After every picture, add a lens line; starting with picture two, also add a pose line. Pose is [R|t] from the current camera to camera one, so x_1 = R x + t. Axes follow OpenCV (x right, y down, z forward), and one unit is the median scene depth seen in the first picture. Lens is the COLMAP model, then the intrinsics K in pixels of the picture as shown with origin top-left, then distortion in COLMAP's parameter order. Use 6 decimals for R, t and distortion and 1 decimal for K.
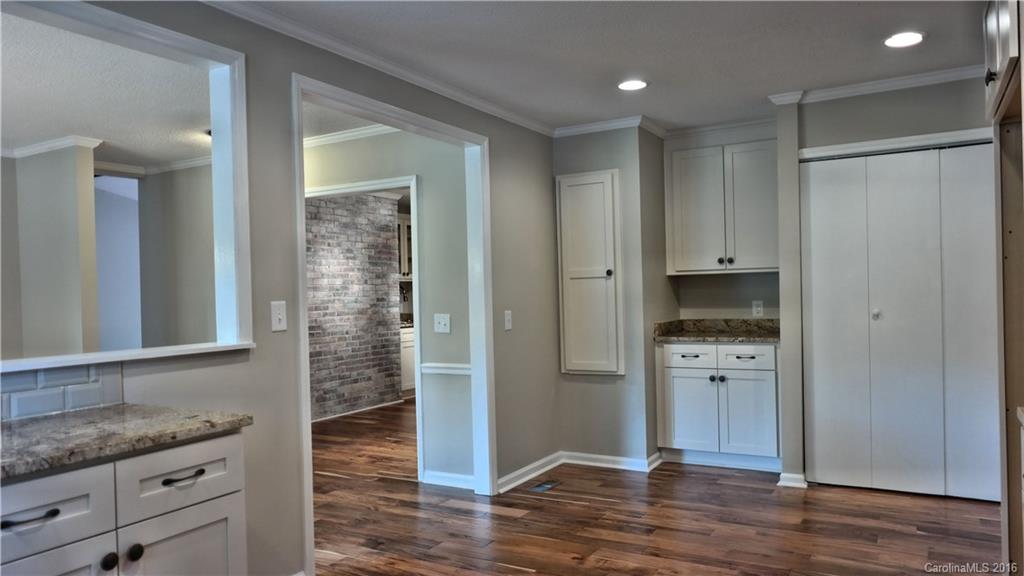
lens RADIAL K [[713.1, 0, 515.1], [0, 713.1, 292.1], [0, 0, 1]] dist [-0.010157, 0.015545]
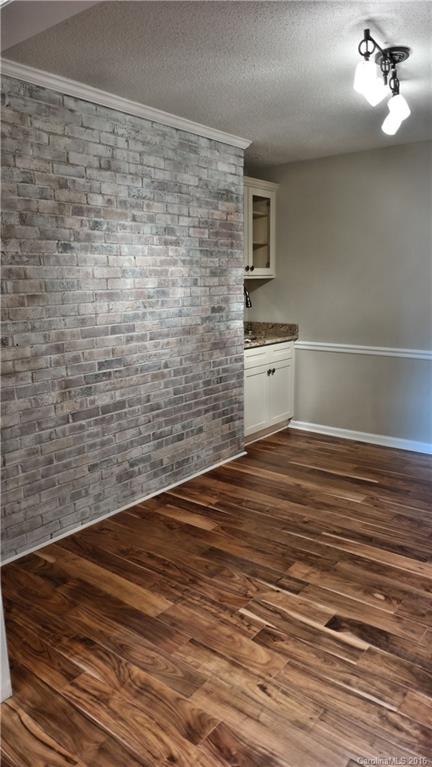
lens RADIAL K [[534.1, 0, 222.9], [0, 534.1, 381.3], [0, 0, 1]] dist [-0.010157, 0.015545]
pose [[0.989880, 0.040035, -0.136142, -0.117706], [-0.012656, 0.980462, 0.196303, -0.021472], [0.141341, -0.192593, 0.971046, 0.529627]]
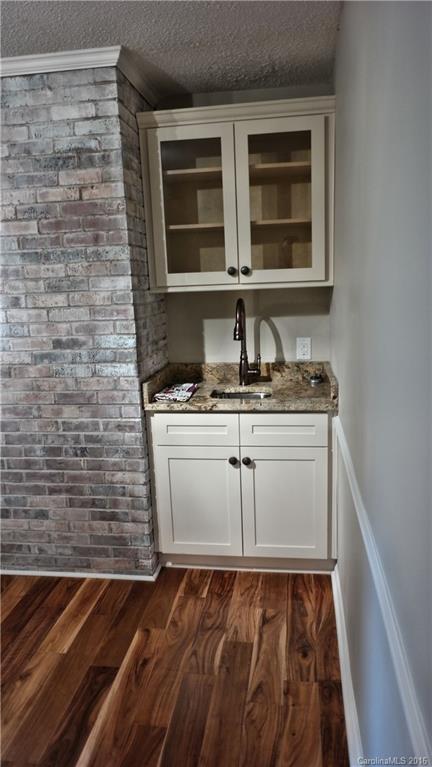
lens RADIAL K [[534.1, 0, 219.4], [0, 534.1, 384.7], [0, 0, 1]] dist [-0.010157, 0.015545]
pose [[0.370087, 0.190930, -0.909165, 0.135479], [0.027065, 0.976021, 0.215987, -0.031952], [0.928603, -0.104541, 0.356045, 0.995354]]
